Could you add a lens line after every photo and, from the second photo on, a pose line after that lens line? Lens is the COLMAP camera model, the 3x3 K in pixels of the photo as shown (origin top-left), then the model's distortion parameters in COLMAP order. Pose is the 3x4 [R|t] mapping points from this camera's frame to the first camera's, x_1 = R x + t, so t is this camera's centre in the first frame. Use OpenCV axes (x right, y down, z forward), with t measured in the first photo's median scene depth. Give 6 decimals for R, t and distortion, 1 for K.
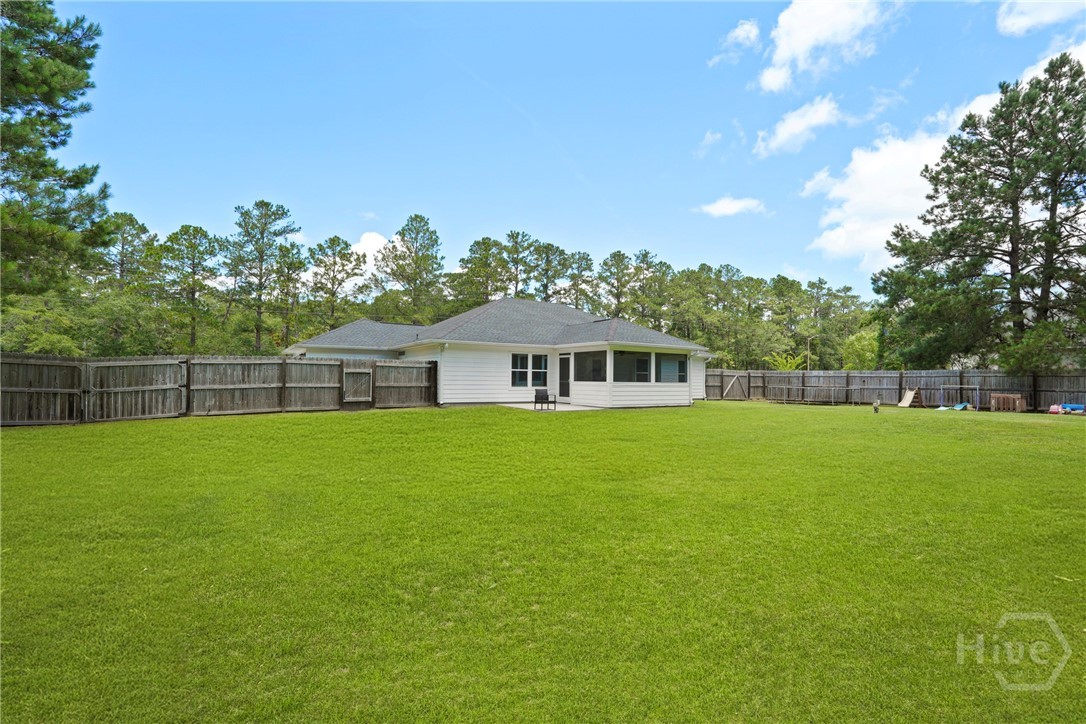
lens RADIAL K [[485.8, 0, 545.6], [0, 485.8, 363.0], [0, 0, 1]] dist [-0.003537, 0.000776]
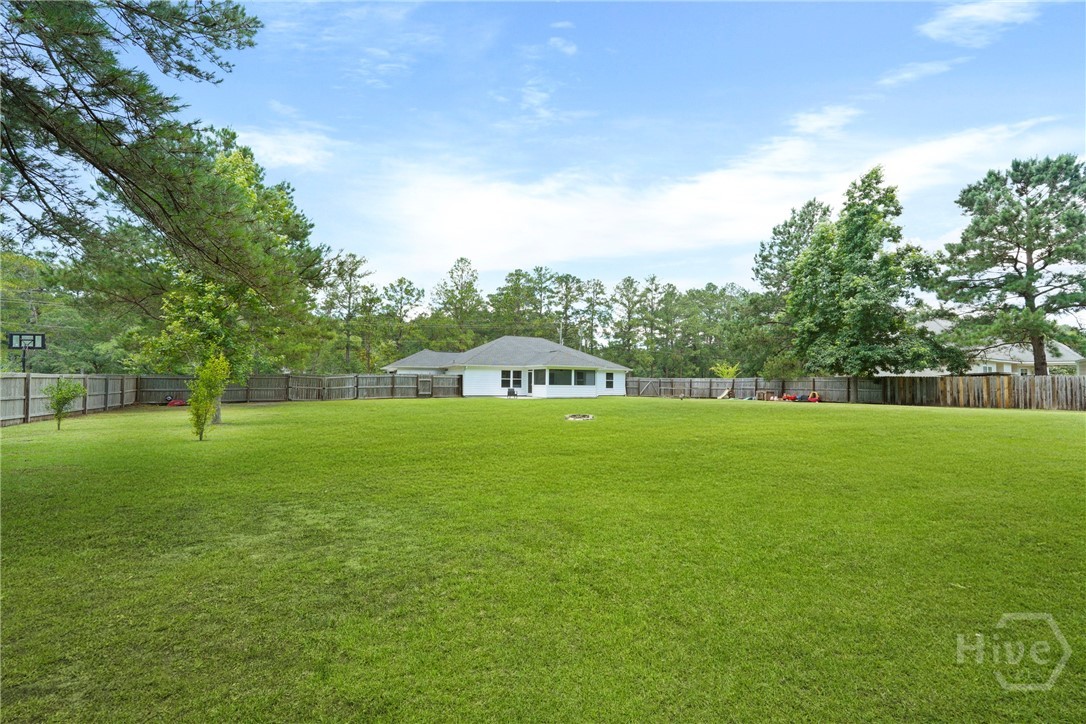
lens RADIAL K [[485.8, 0, 545.6], [0, 485.8, 363.0], [0, 0, 1]] dist [-0.003537, 0.000776]
pose [[0.994534, -0.005092, -0.104287, 0.099221], [0.003992, 0.999934, -0.010747, -0.008854], [0.104335, 0.010272, 0.994489, -0.290775]]
